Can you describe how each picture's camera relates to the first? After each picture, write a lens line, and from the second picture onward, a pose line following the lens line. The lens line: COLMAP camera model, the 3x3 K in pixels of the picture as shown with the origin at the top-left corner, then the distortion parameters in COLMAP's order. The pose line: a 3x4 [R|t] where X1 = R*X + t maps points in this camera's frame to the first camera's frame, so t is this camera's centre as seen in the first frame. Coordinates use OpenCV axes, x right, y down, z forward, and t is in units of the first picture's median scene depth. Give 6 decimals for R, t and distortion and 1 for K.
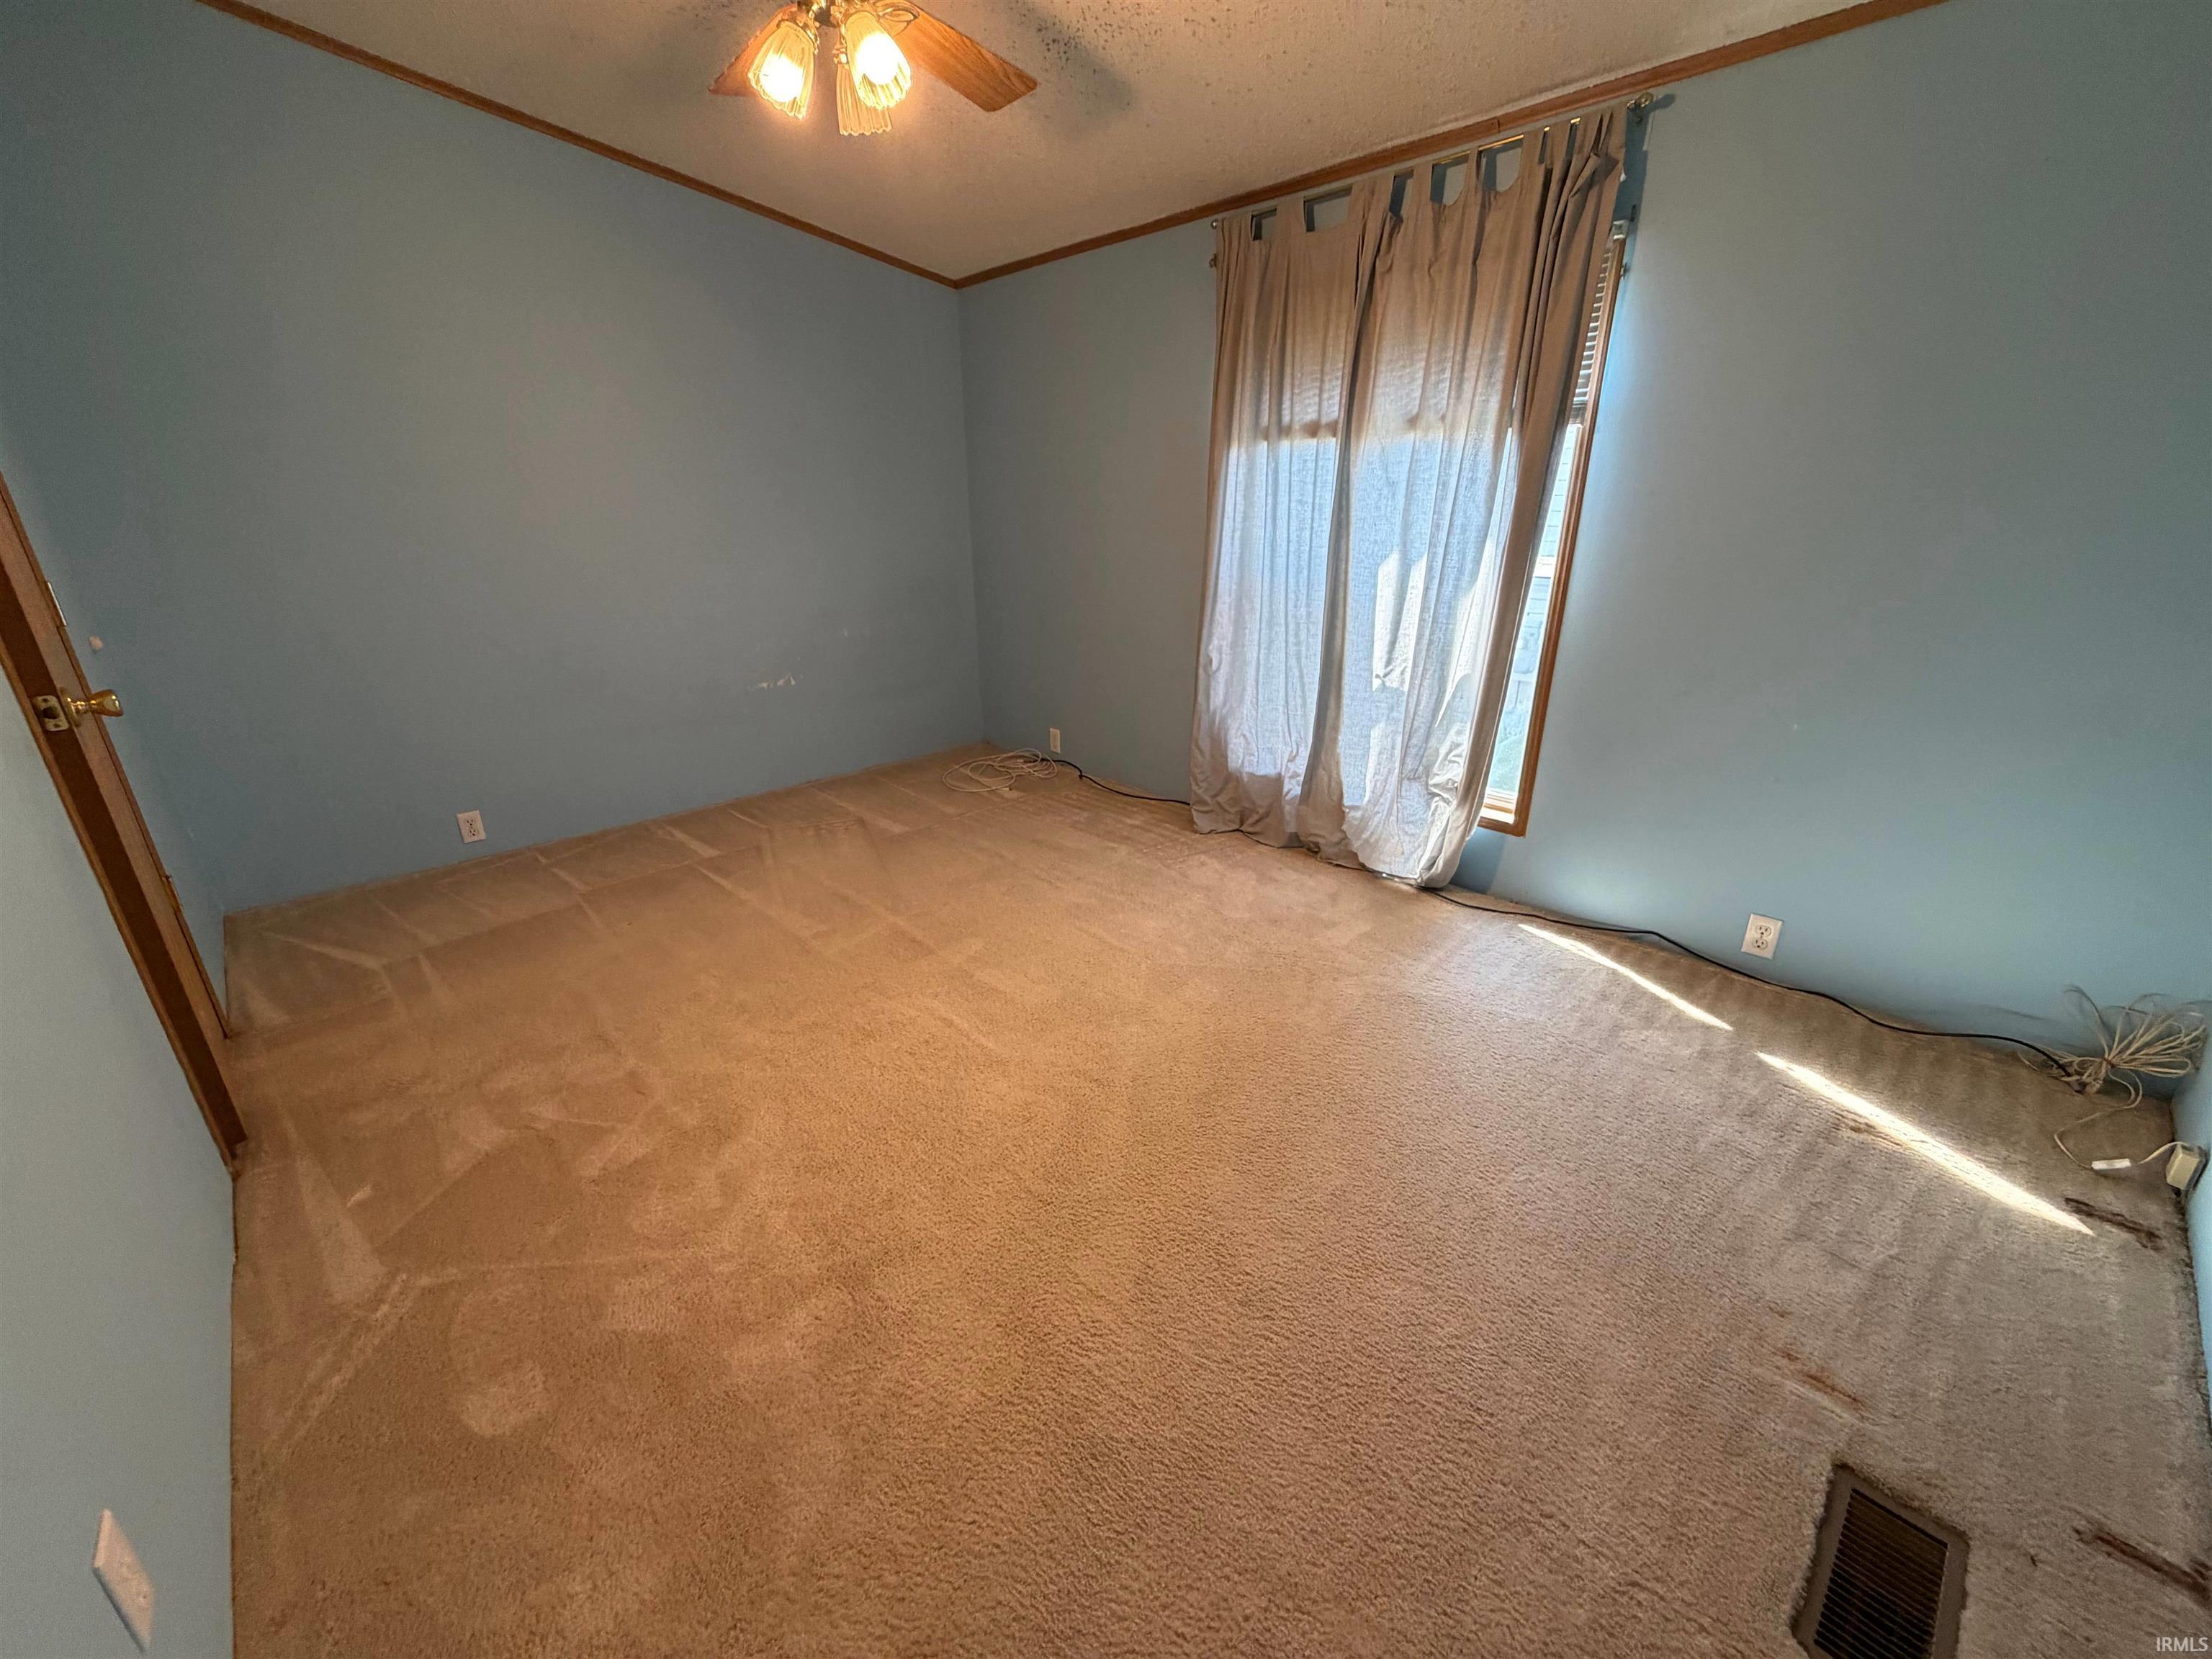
lens RADIAL K [[882.5, 0, 1097.8], [0, 882.5, 831.1], [0, 0, 1]] dist [-0.000128, 0.000074]
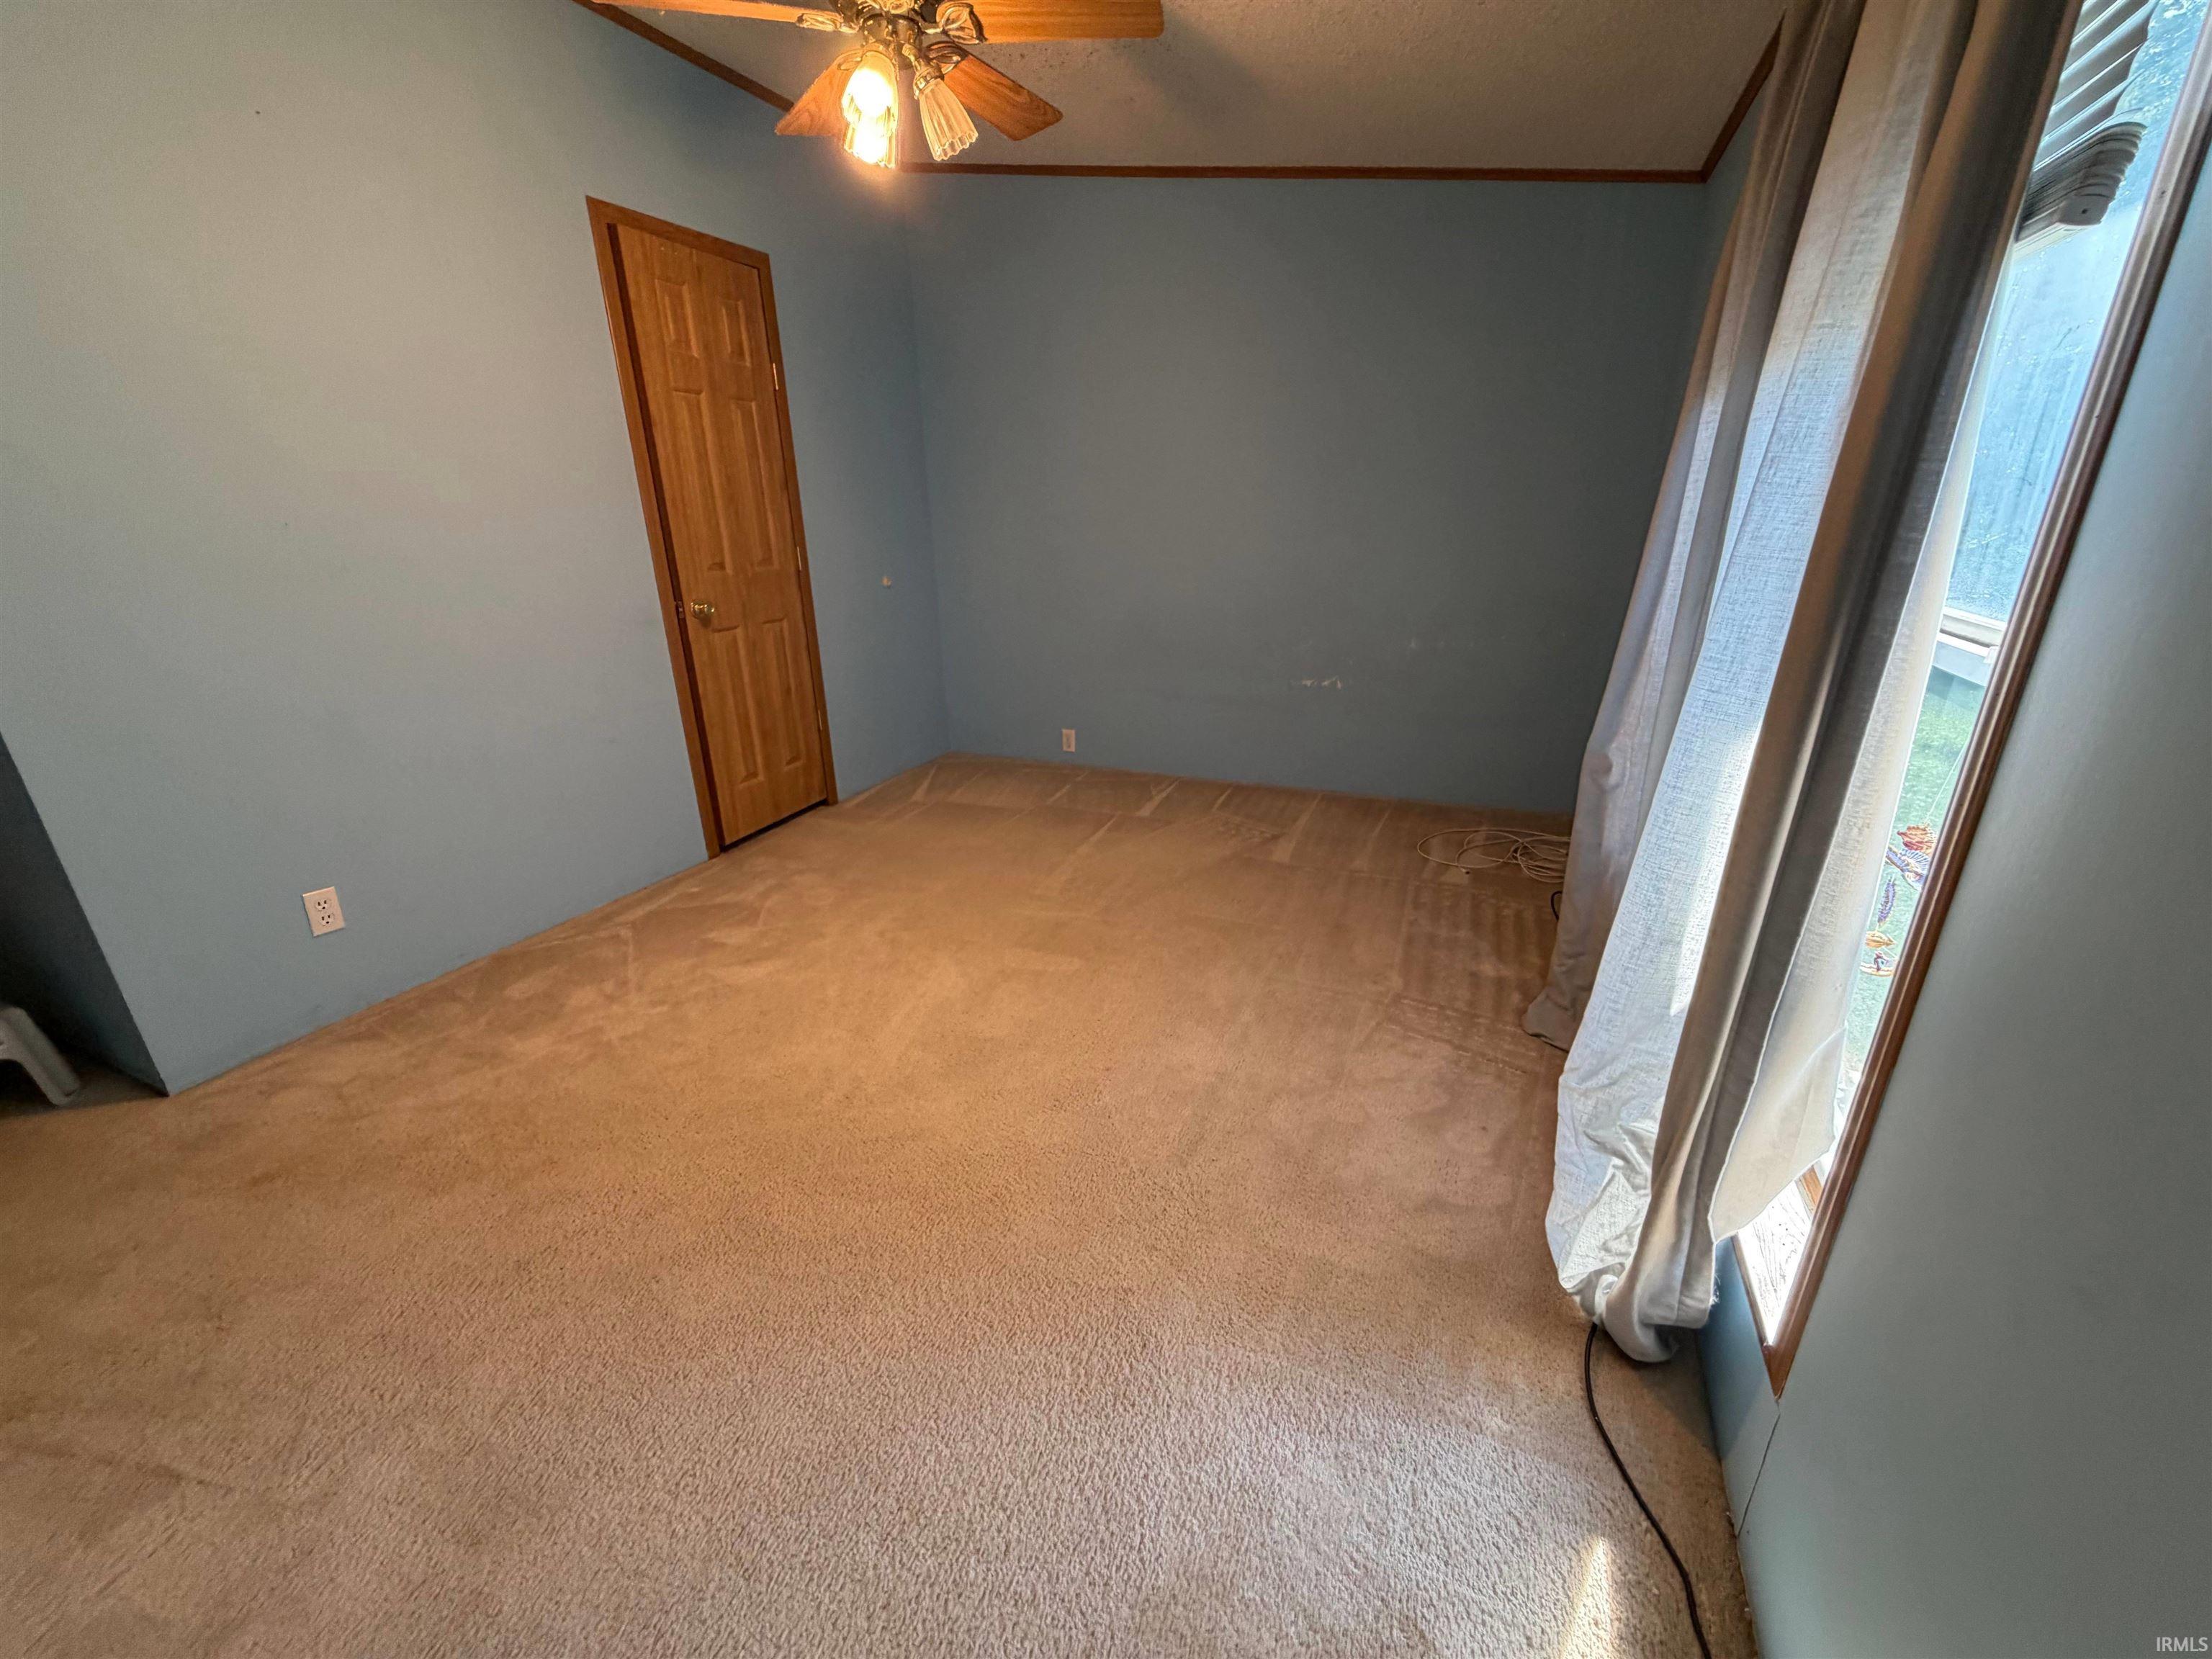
lens RADIAL K [[882.5, 0, 1097.8], [0, 882.5, 831.1], [0, 0, 1]] dist [-0.000128, 0.000074]
pose [[0.381281, 0.323034, -0.866184, 0.562080], [-0.311170, 0.927135, 0.208793, -0.185217], [0.870516, 0.189922, 0.454017, 0.490751]]
